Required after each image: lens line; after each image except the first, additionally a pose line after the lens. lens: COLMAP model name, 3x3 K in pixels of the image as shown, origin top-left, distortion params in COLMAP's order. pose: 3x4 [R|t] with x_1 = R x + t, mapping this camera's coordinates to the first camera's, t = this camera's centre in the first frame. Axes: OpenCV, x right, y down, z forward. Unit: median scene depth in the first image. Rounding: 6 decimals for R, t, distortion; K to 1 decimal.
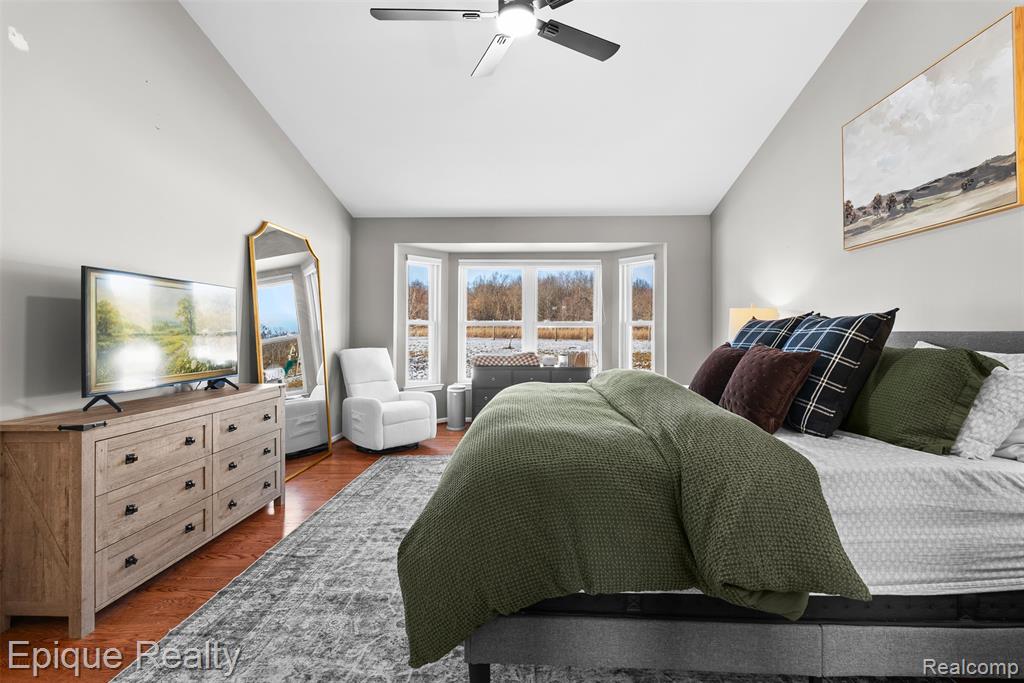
lens RADIAL K [[461.2, 0, 516.4], [0, 461.2, 326.3], [0, 0, 1]] dist [-0.002869, 0.000321]
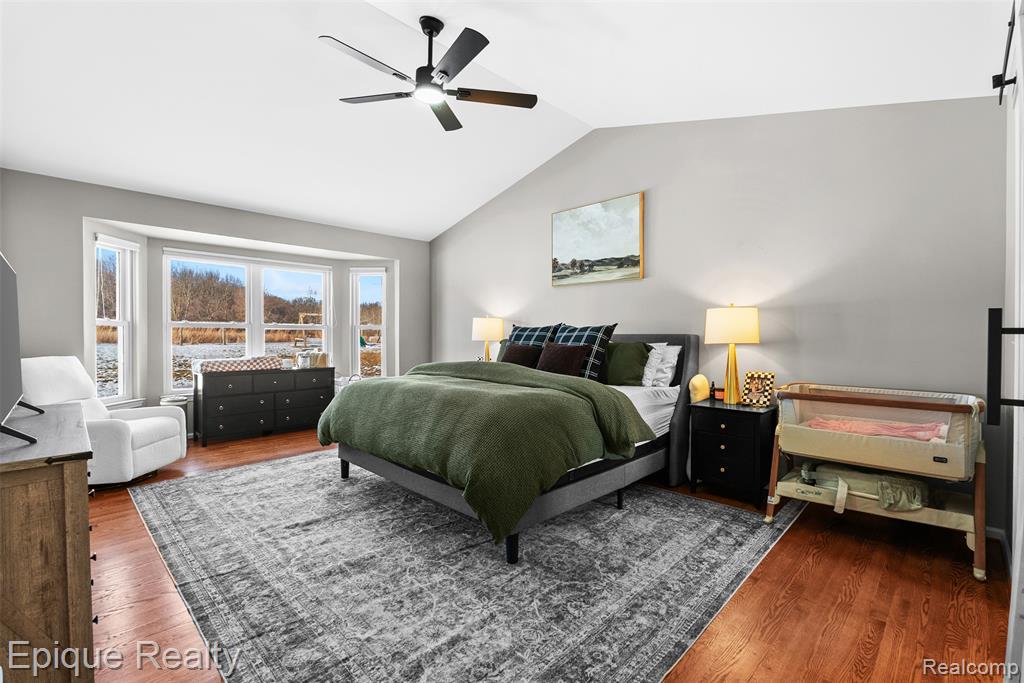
lens RADIAL K [[461.2, 0, 511.2], [0, 461.2, 341.0], [0, 0, 1]] dist [-0.002869, 0.000321]
pose [[0.674036, -0.011711, 0.738605, -0.734594], [-0.008548, 0.999684, 0.023651, -0.002477], [-0.738649, -0.022256, 0.673723, -0.053718]]
